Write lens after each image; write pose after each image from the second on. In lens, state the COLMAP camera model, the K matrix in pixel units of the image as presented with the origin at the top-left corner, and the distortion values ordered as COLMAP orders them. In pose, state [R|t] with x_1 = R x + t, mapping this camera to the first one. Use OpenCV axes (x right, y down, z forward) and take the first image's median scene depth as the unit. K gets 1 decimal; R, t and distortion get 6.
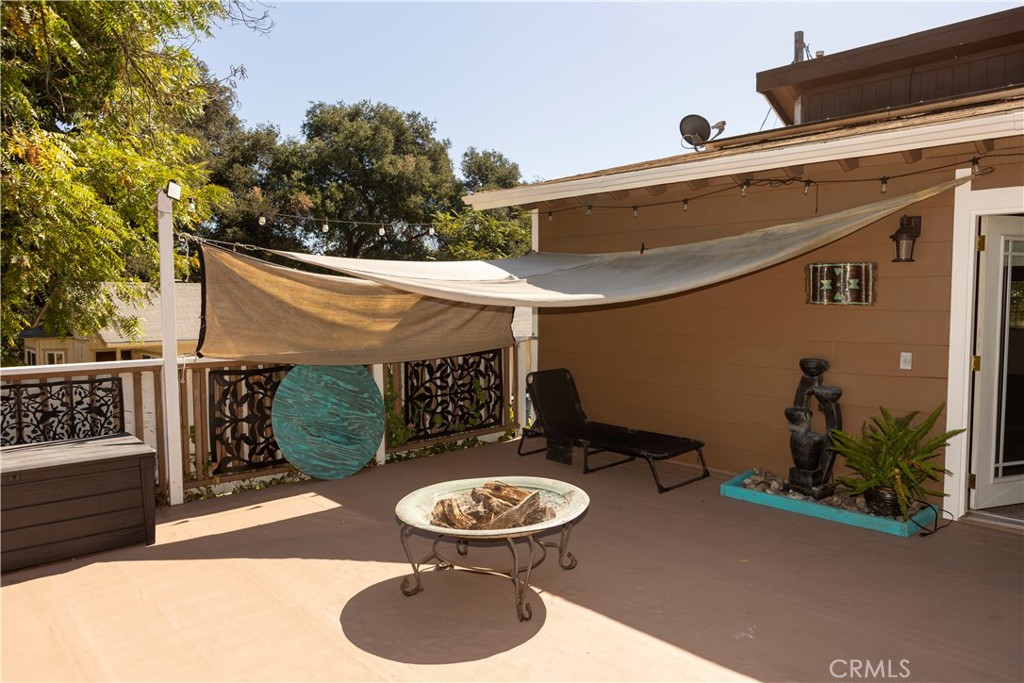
lens RADIAL K [[692.5, 0, 512.0], [0, 692.5, 341.5], [0, 0, 1]] dist [-0.015345, 0.000812]
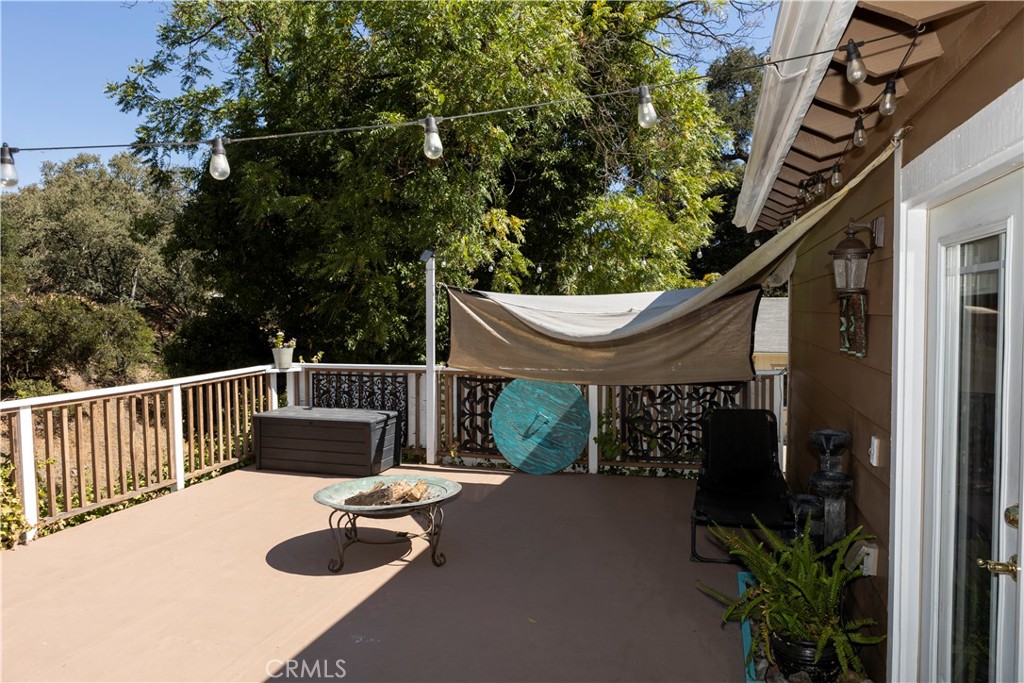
lens RADIAL K [[692.5, 0, 512.0], [0, 692.5, 341.5], [0, 0, 1]] dist [-0.015345, 0.000812]
pose [[0.522515, 0.041321, -0.851628, 0.815586], [-0.049003, 0.998629, 0.018388, -0.060611], [0.851221, 0.032124, 0.523824, 0.335558]]
